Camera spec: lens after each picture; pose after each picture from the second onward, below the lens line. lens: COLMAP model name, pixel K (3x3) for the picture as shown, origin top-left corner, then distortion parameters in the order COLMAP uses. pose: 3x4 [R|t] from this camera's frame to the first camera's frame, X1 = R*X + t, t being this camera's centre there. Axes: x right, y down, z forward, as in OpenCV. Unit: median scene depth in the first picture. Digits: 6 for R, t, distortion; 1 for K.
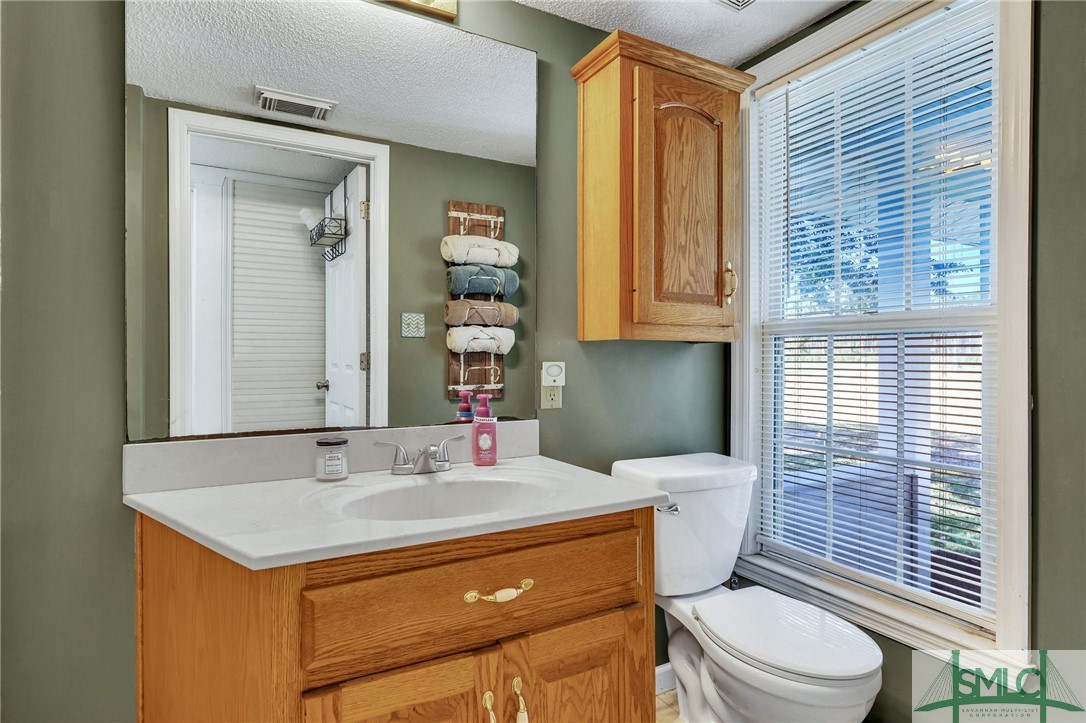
lens RADIAL K [[593.1, 0, 542.4], [0, 593.1, 354.5], [0, 0, 1]] dist [0.001229, 0.000625]
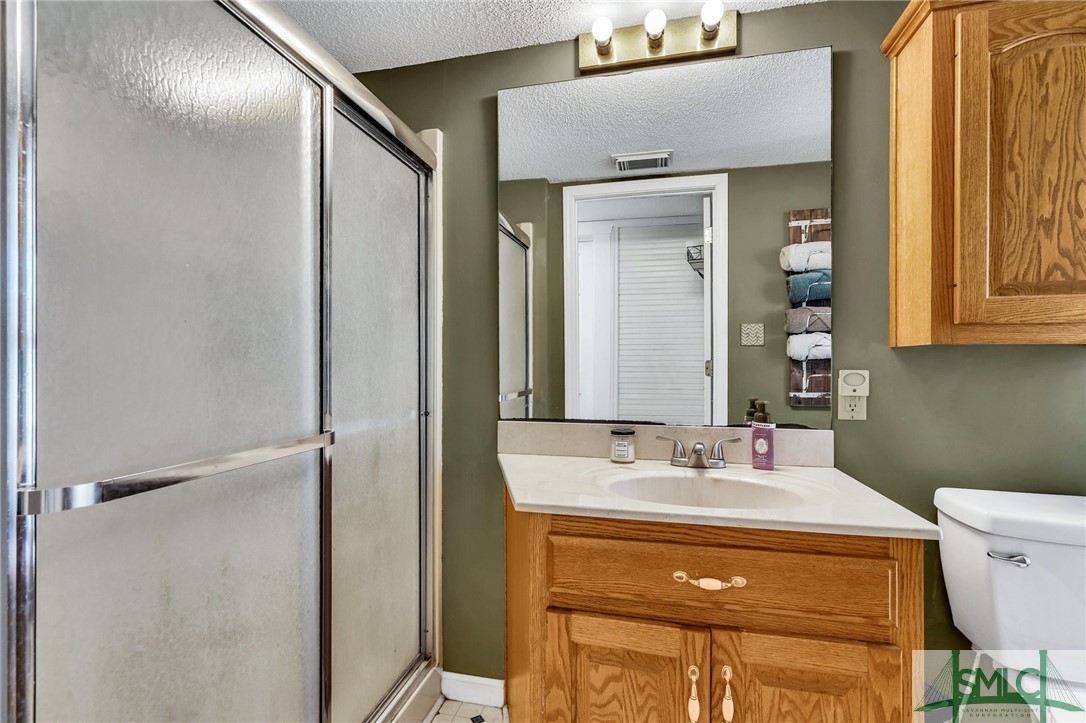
lens RADIAL K [[525.5, 0, 520.9], [0, 525.5, 363.1], [0, 0, 1]] dist [-0.001720, 0.006450]
pose [[0.718521, 0.000470, -0.695505, 0.242765], [0.002226, 0.999993, 0.002976, -0.002511], [0.695502, -0.003687, 0.718515, 0.045115]]
